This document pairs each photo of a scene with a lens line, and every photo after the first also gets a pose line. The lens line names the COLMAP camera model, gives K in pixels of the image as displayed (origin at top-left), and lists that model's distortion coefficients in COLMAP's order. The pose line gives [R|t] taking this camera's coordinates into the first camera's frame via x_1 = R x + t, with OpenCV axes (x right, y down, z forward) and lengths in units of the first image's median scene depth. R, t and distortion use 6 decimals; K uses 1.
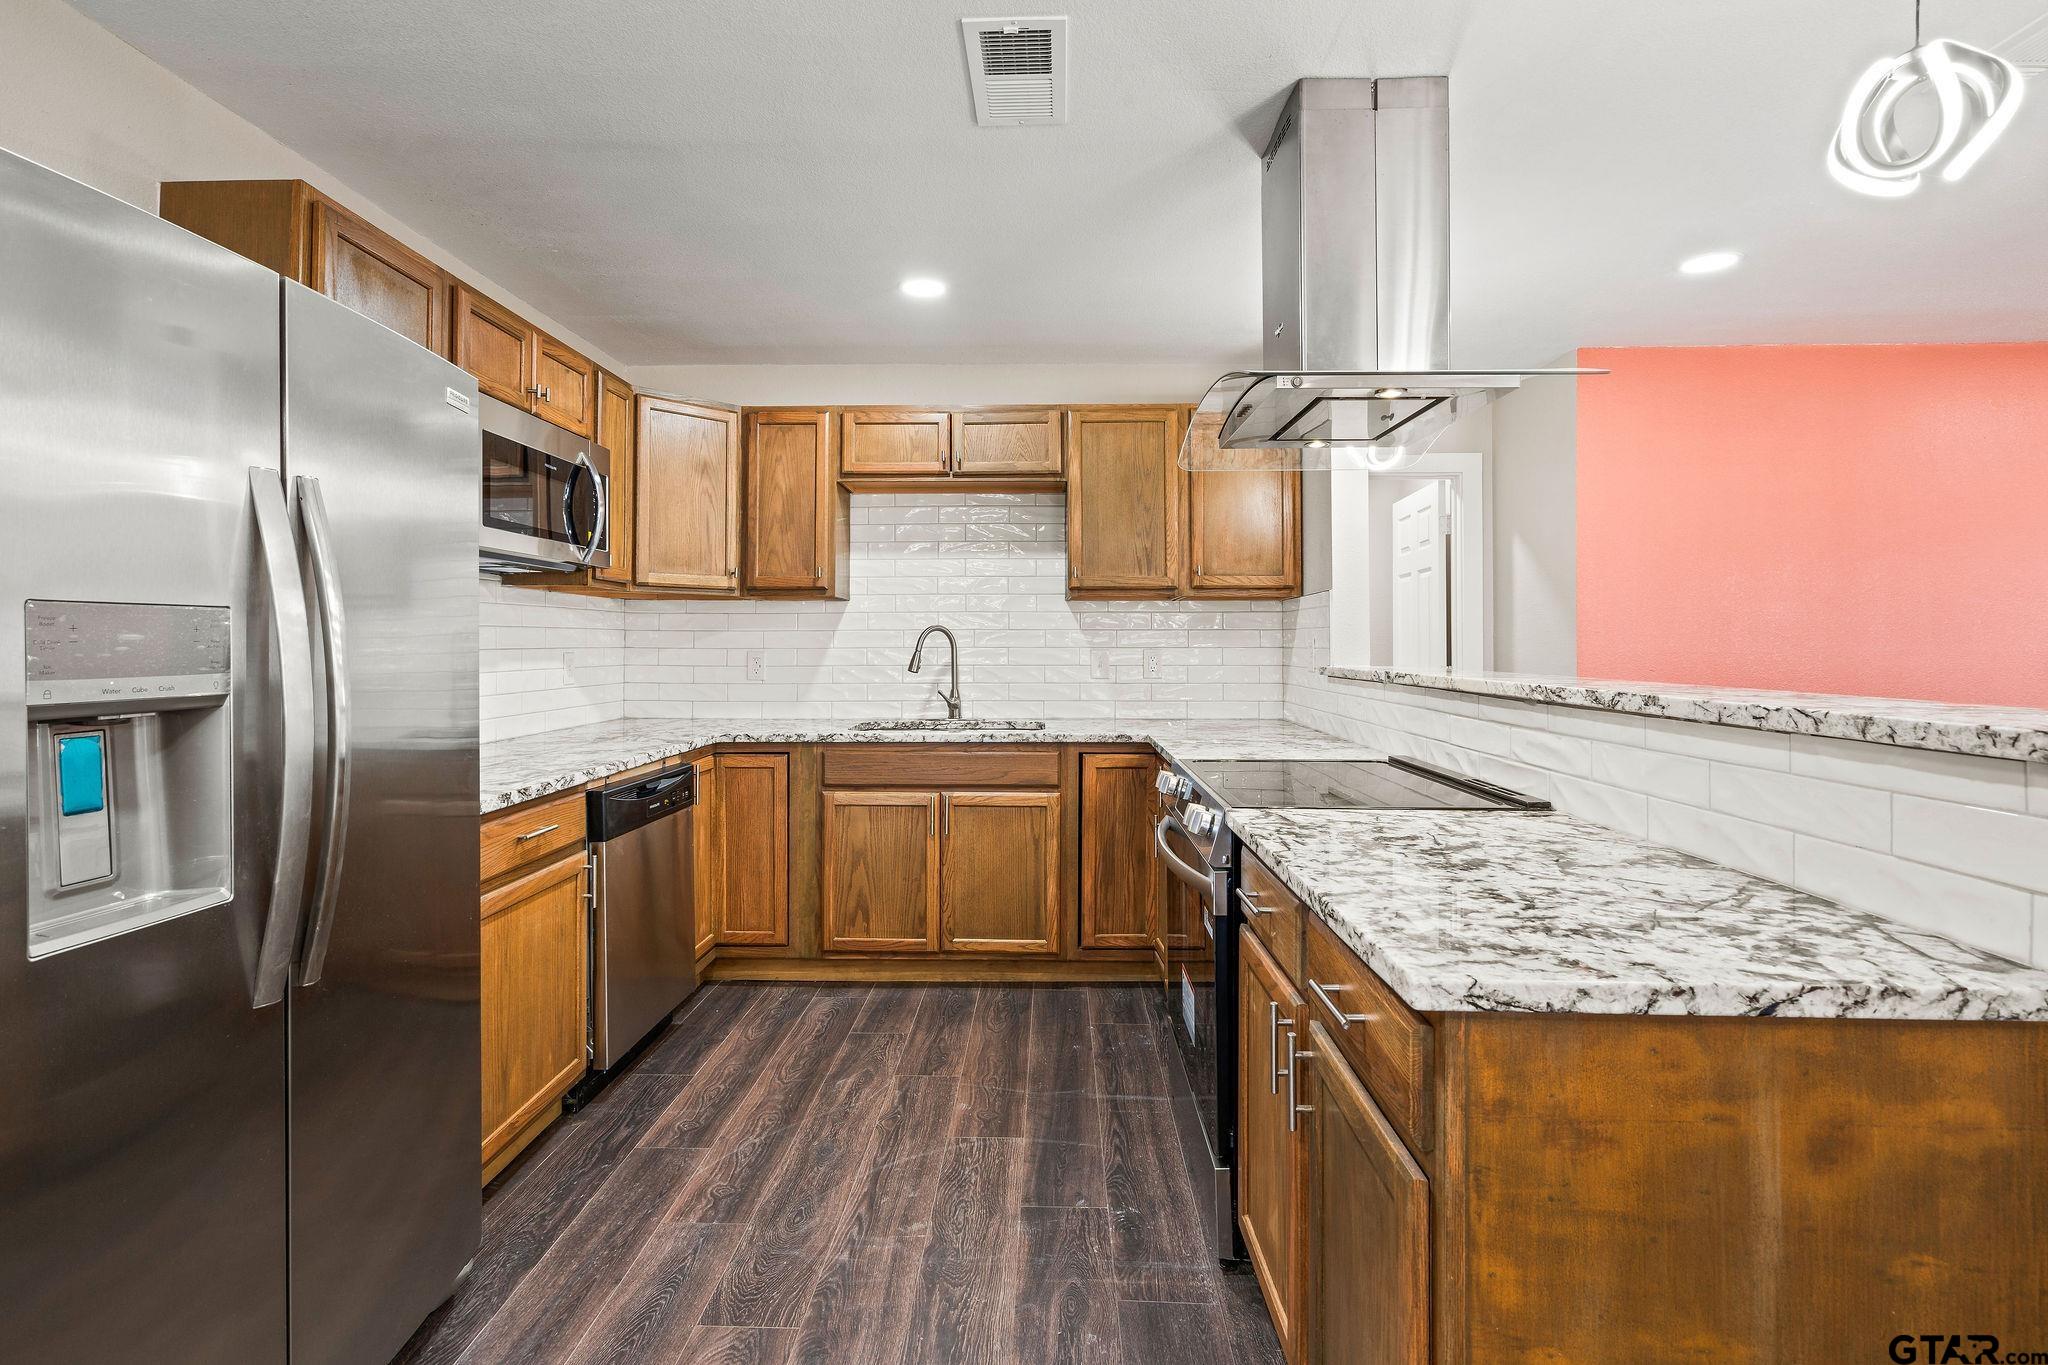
lens RADIAL K [[937.6, 0, 1013.2], [0, 937.6, 638.1], [0, 0, 1]] dist [-0.002370, 0.000521]
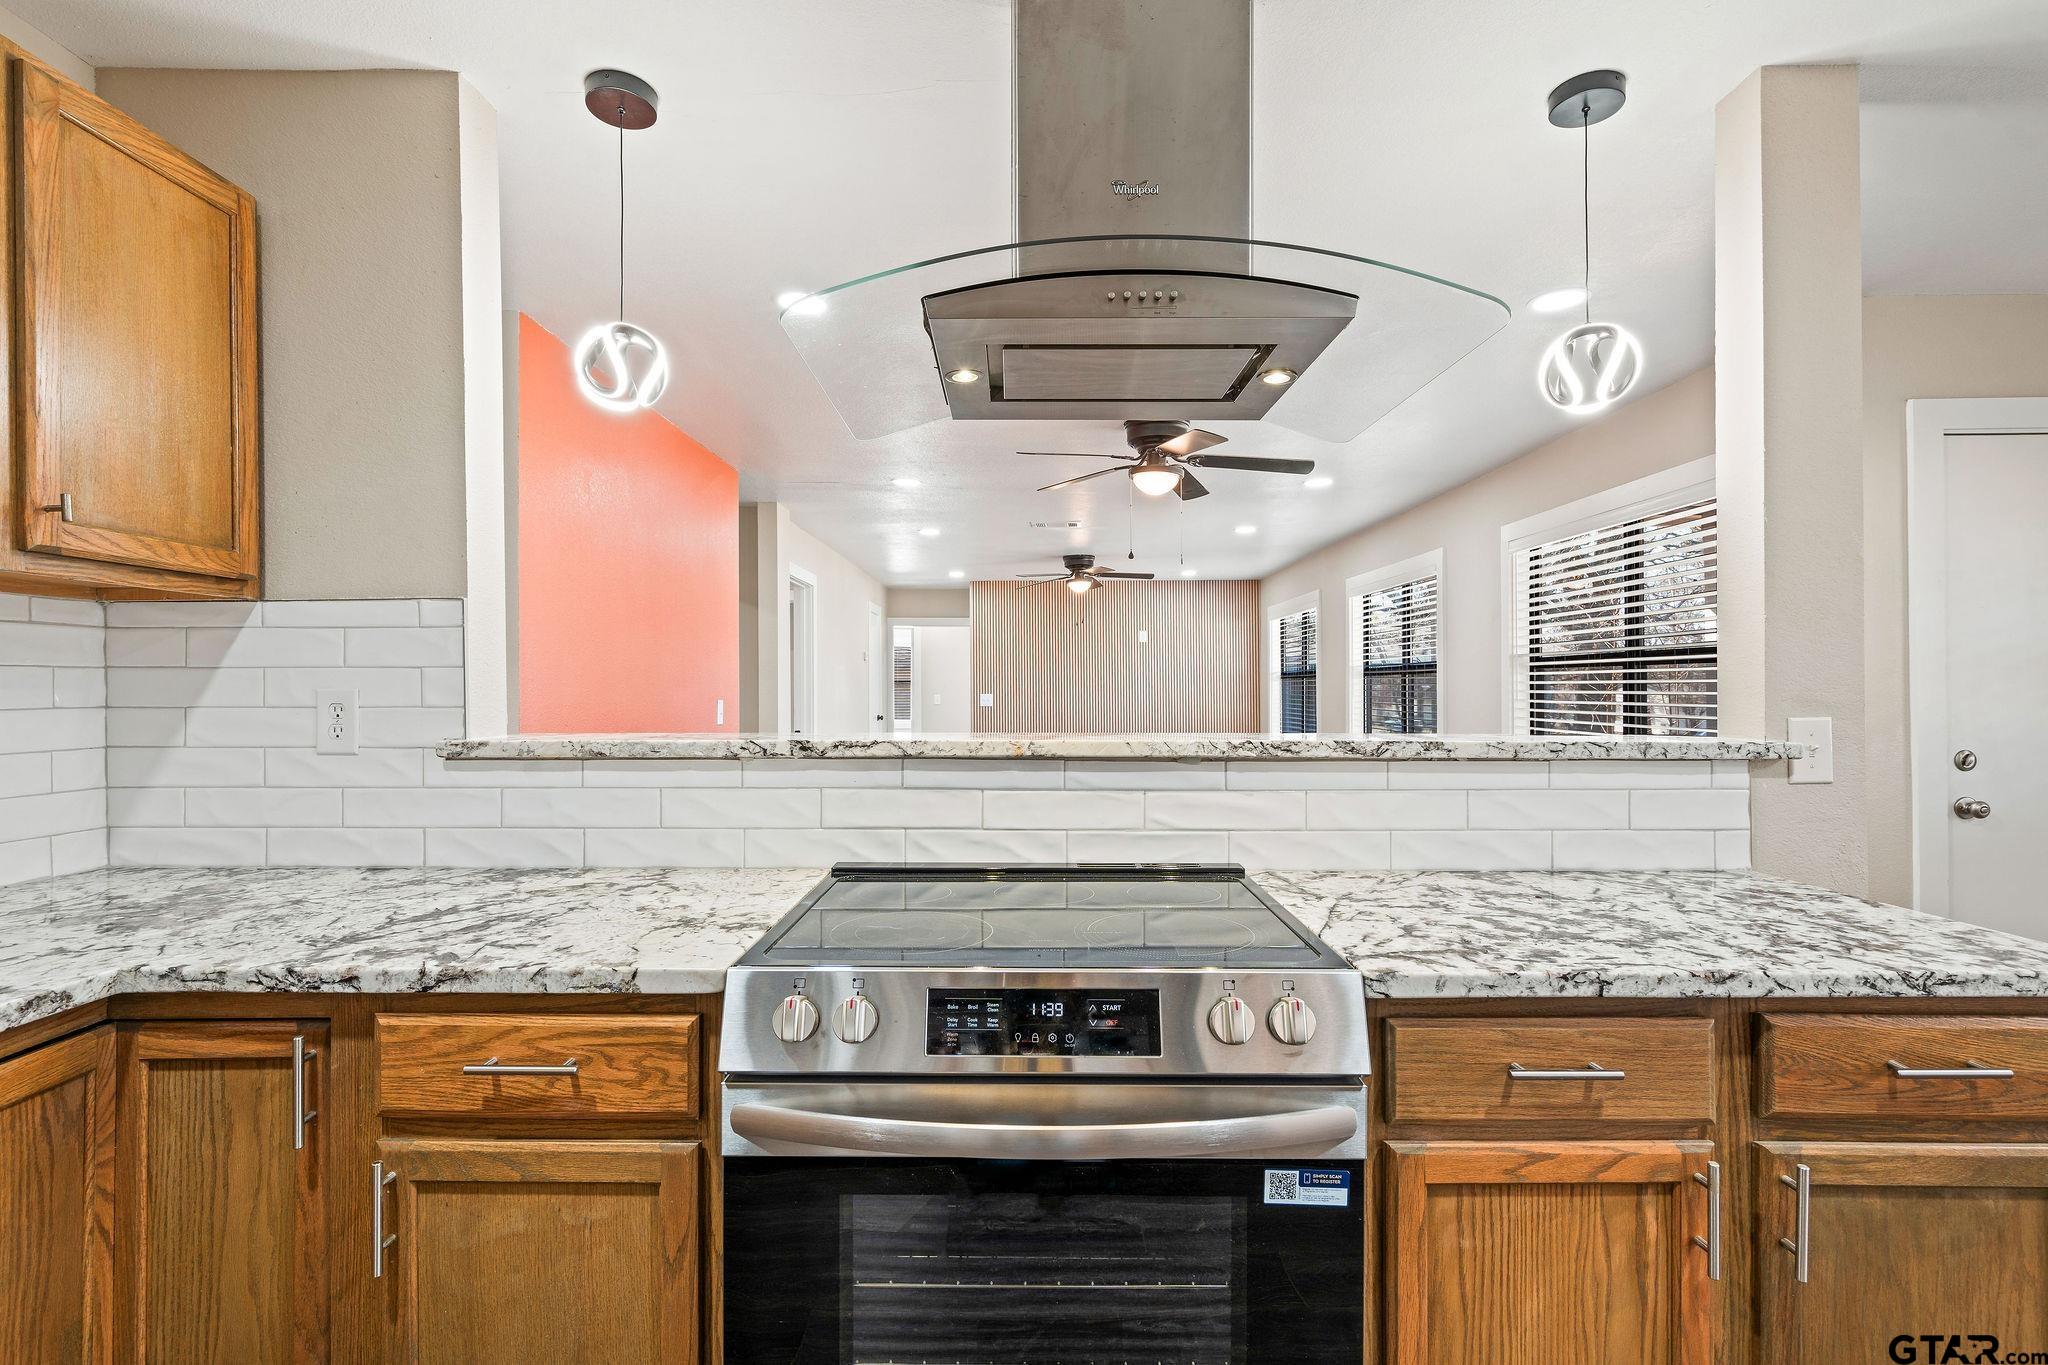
lens RADIAL K [[946.3, 0, 1024.0], [0, 946.3, 682.5], [0, 0, 1]] dist [-0.000976, 0.000009]
pose [[-0.029264, 0.005717, 0.999555, -0.237599], [-0.004902, 0.999971, -0.005863, -0.001464], [-0.999560, -0.005072, -0.029235, 0.769144]]
